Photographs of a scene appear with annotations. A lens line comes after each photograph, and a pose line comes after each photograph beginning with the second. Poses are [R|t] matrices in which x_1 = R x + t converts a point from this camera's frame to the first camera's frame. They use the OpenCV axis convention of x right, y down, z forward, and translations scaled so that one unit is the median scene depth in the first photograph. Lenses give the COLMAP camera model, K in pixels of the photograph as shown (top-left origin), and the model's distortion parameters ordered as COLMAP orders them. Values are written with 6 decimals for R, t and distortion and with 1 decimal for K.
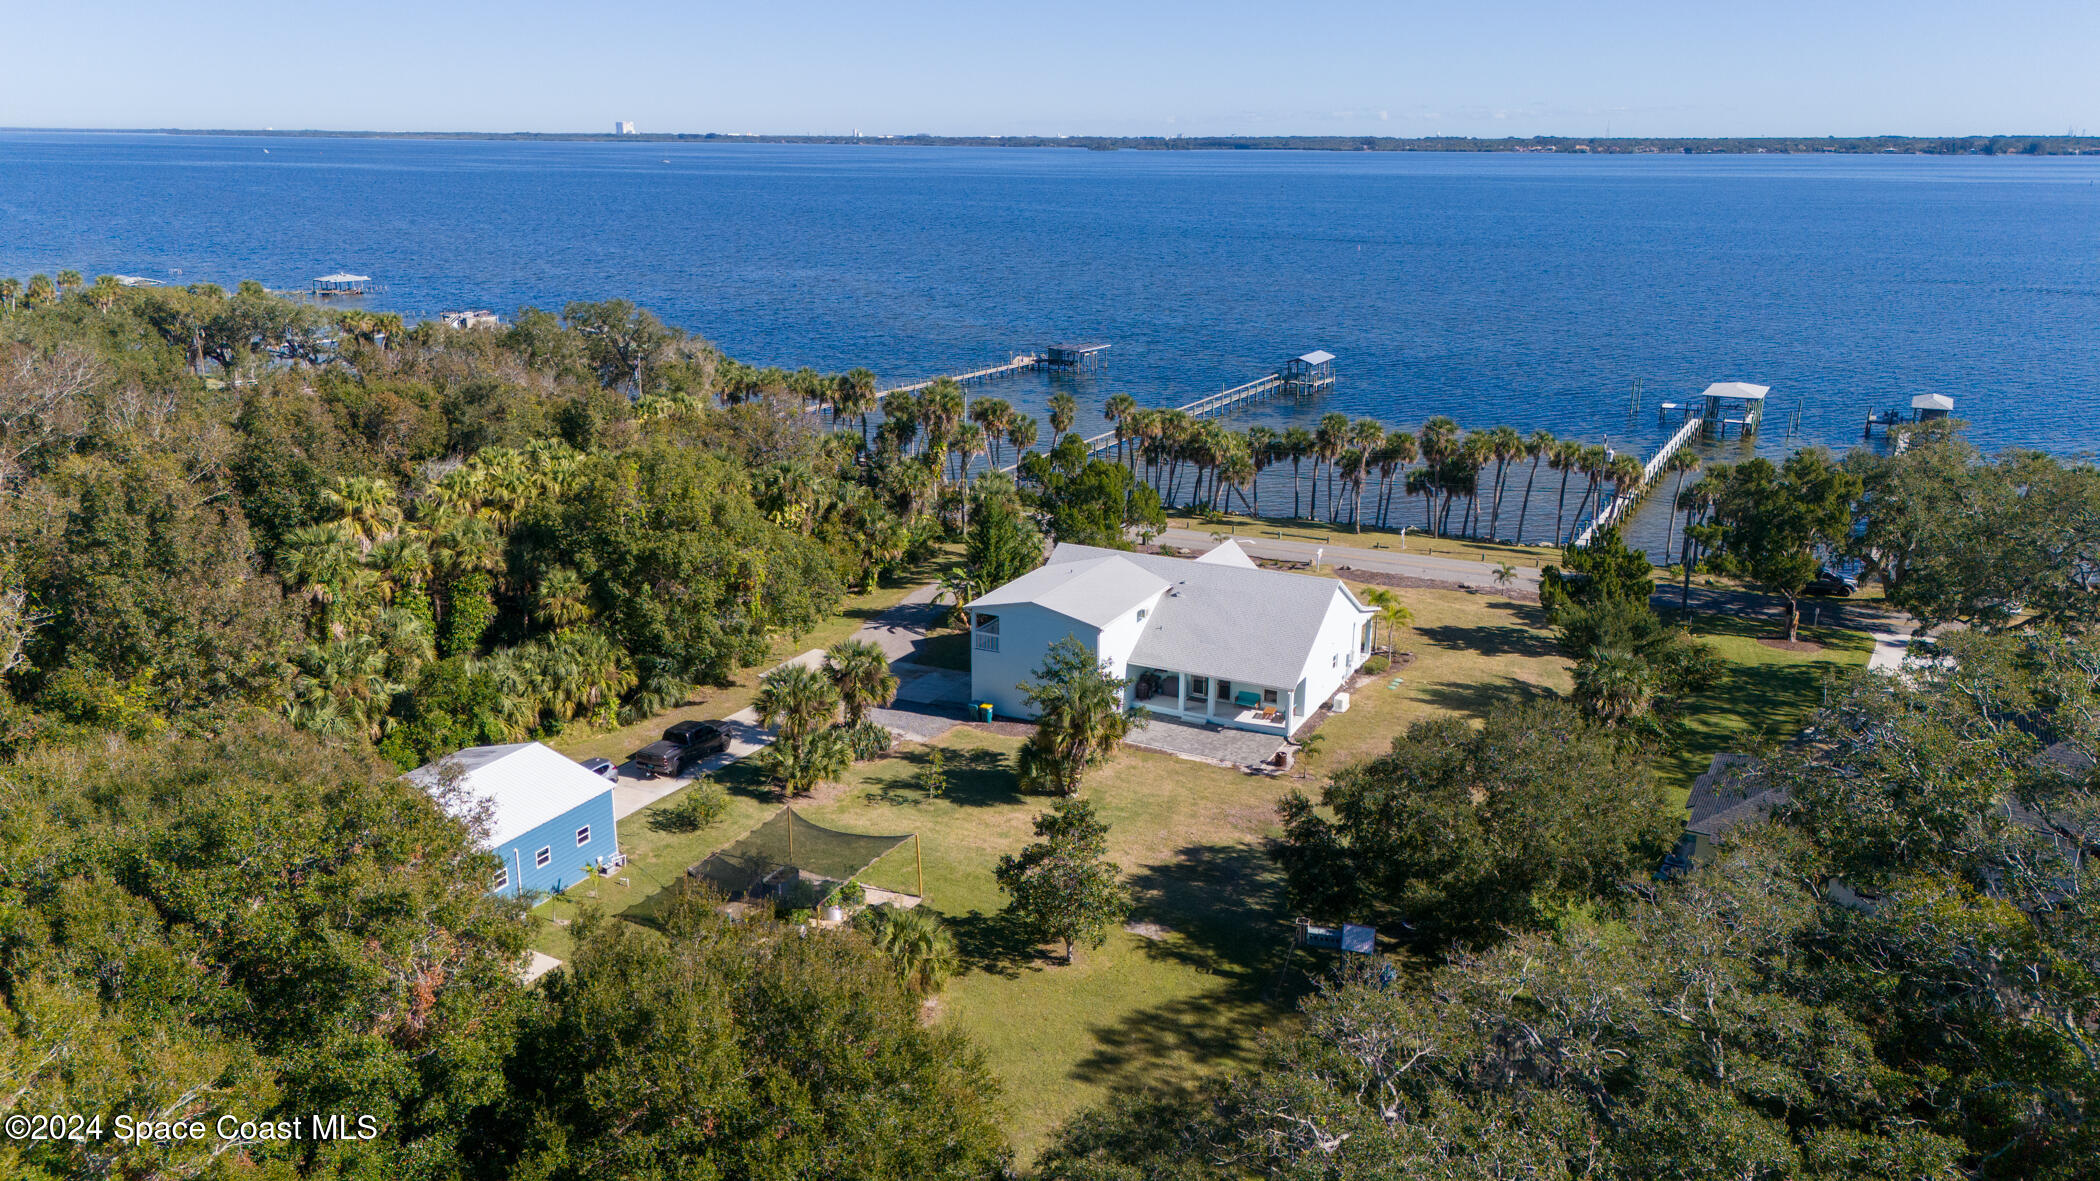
lens RADIAL K [[1473.1, 0, 1058.6], [0, 1473.1, 690.0], [0, 0, 1]] dist [0.045849, -0.001327]
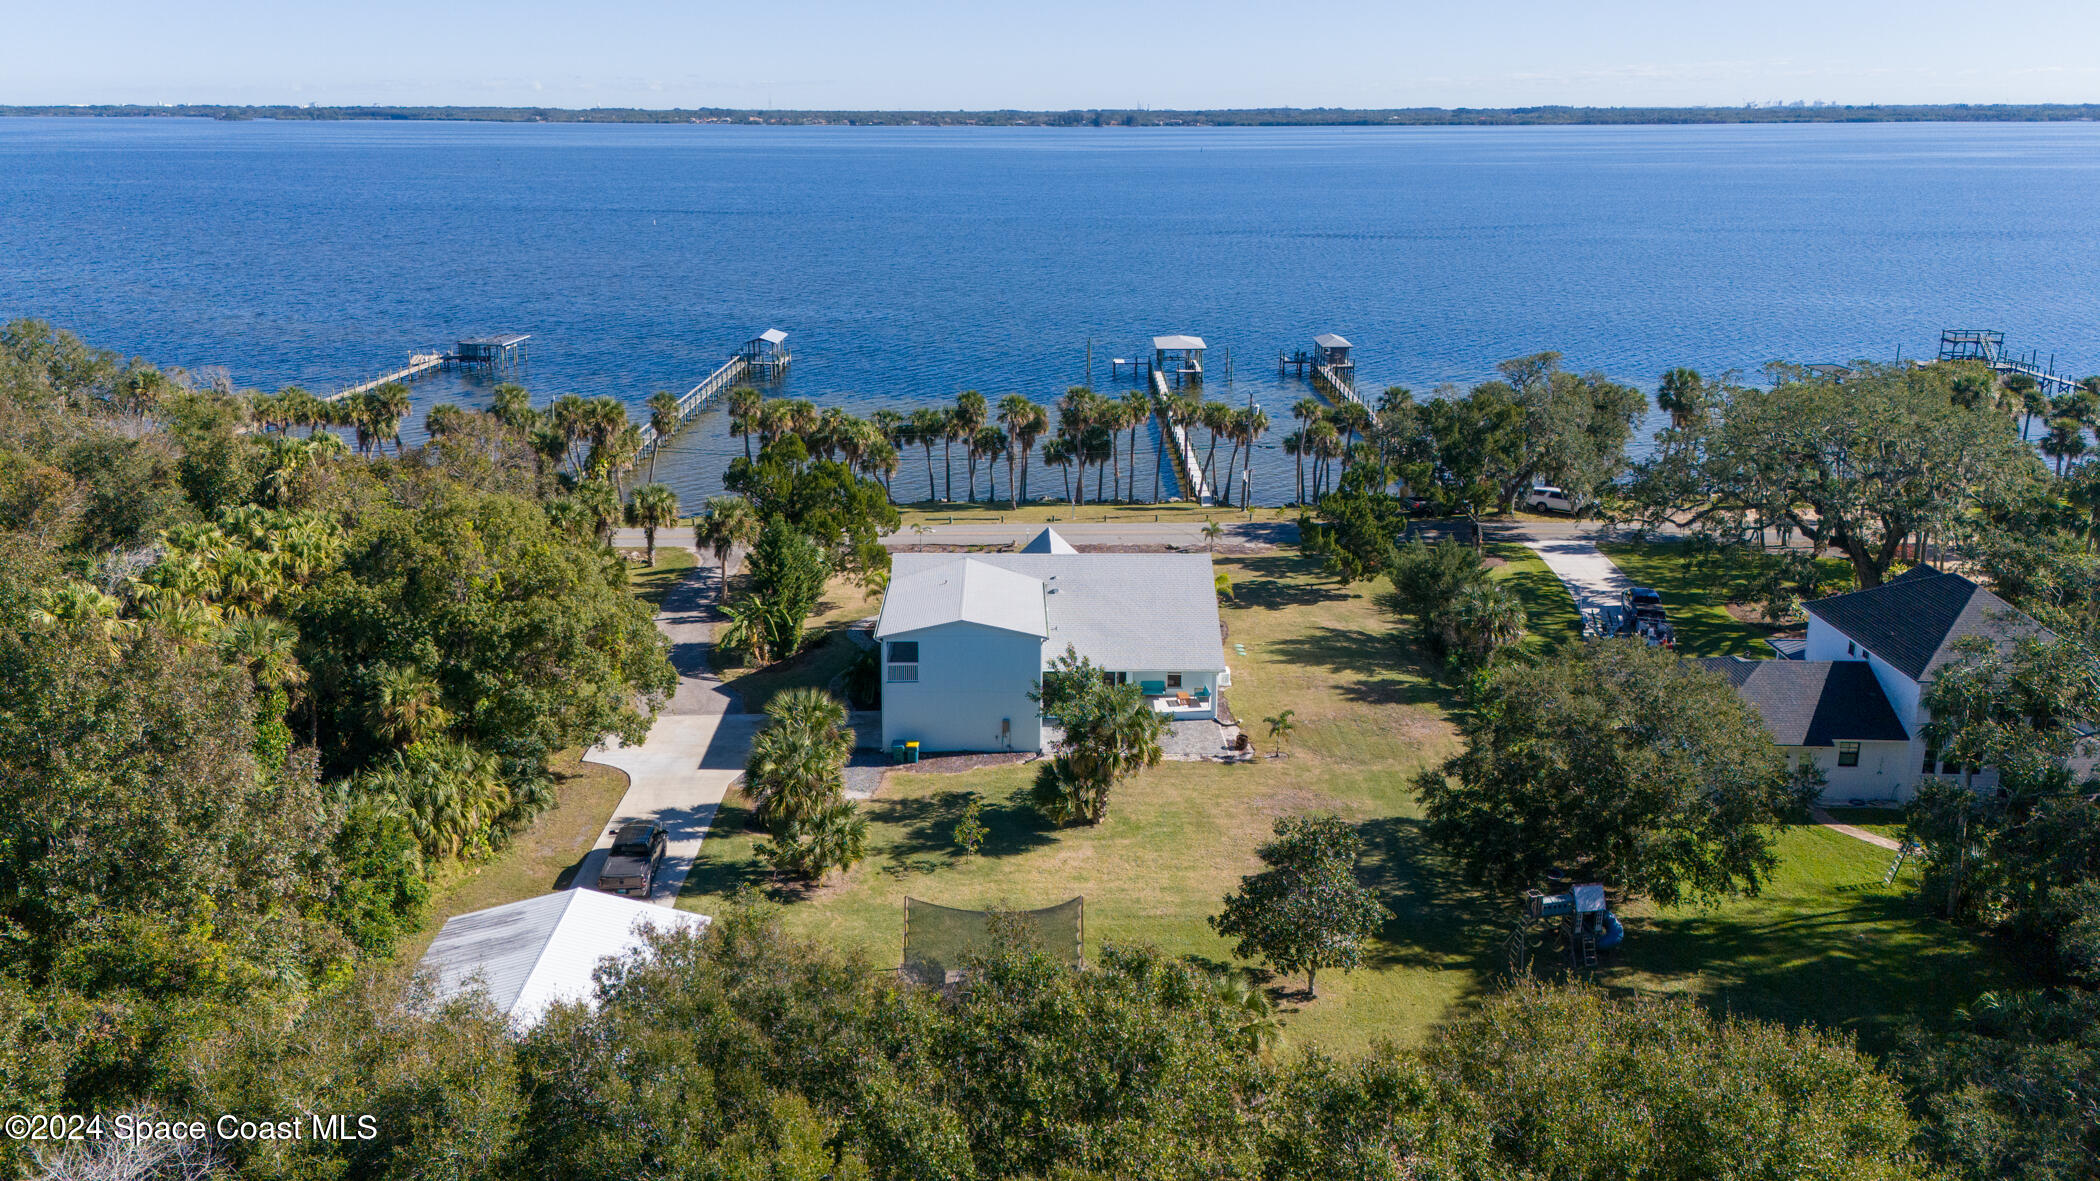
lens RADIAL K [[1530.4, 0, 1050.0], [0, 1530.4, 590.5], [0, 0, 1]] dist [0.071751, -0.065224]
pose [[0.895300, -0.137146, 0.423827, -0.346736], [0.159598, 0.987023, -0.017748, -0.049719], [-0.415892, 0.083531, 0.905569, 0.119540]]
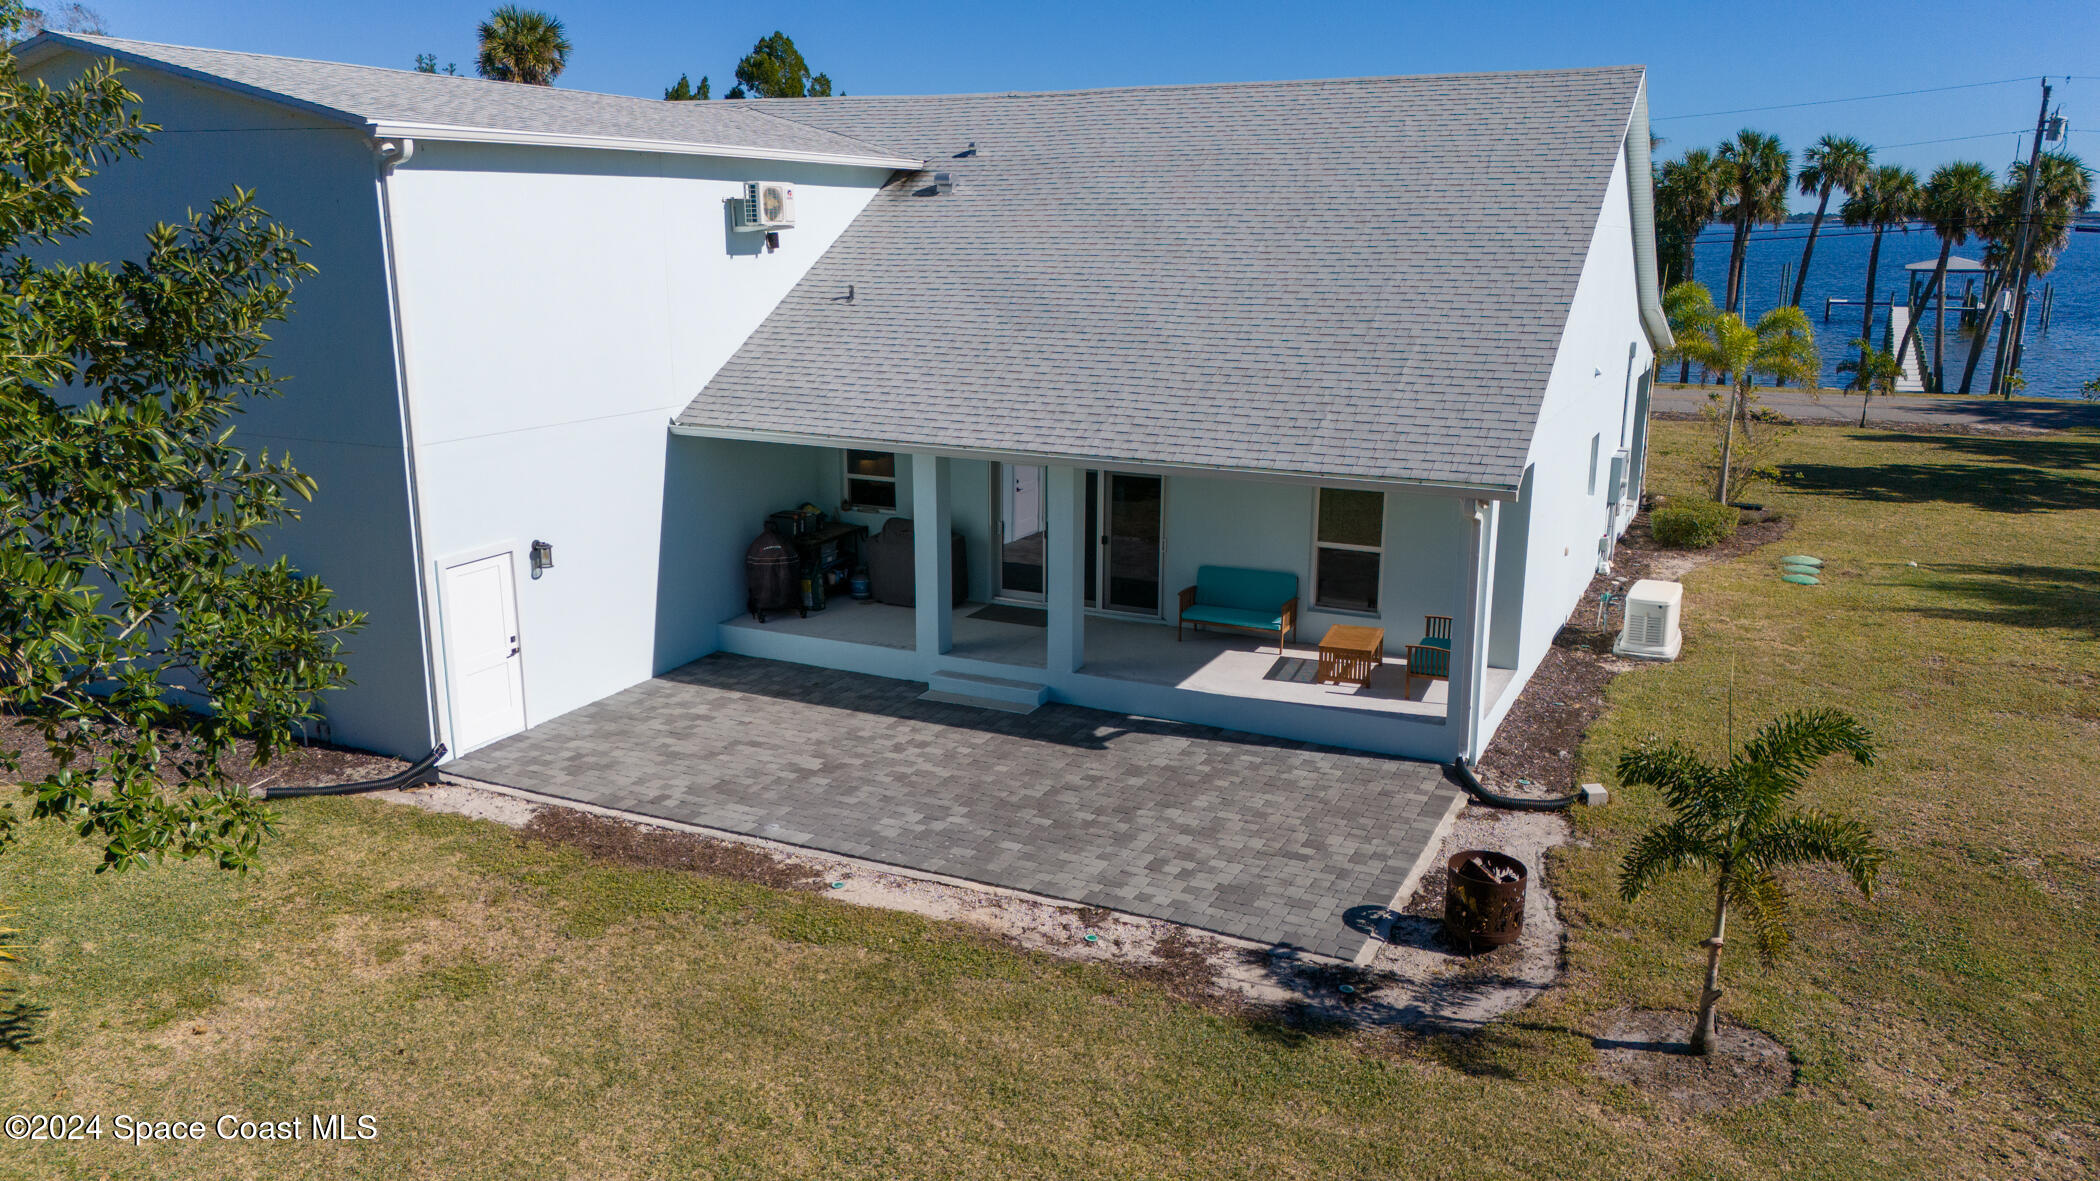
lens RADIAL K [[1530.4, 0, 1050.0], [0, 1530.4, 590.5], [0, 0, 1]] dist [0.071751, -0.065224]
pose [[0.999719, -0.012947, 0.019868, 0.095751], [0.015123, 0.993411, -0.113601, 0.030060], [-0.018266, 0.113870, 0.993328, 0.774774]]
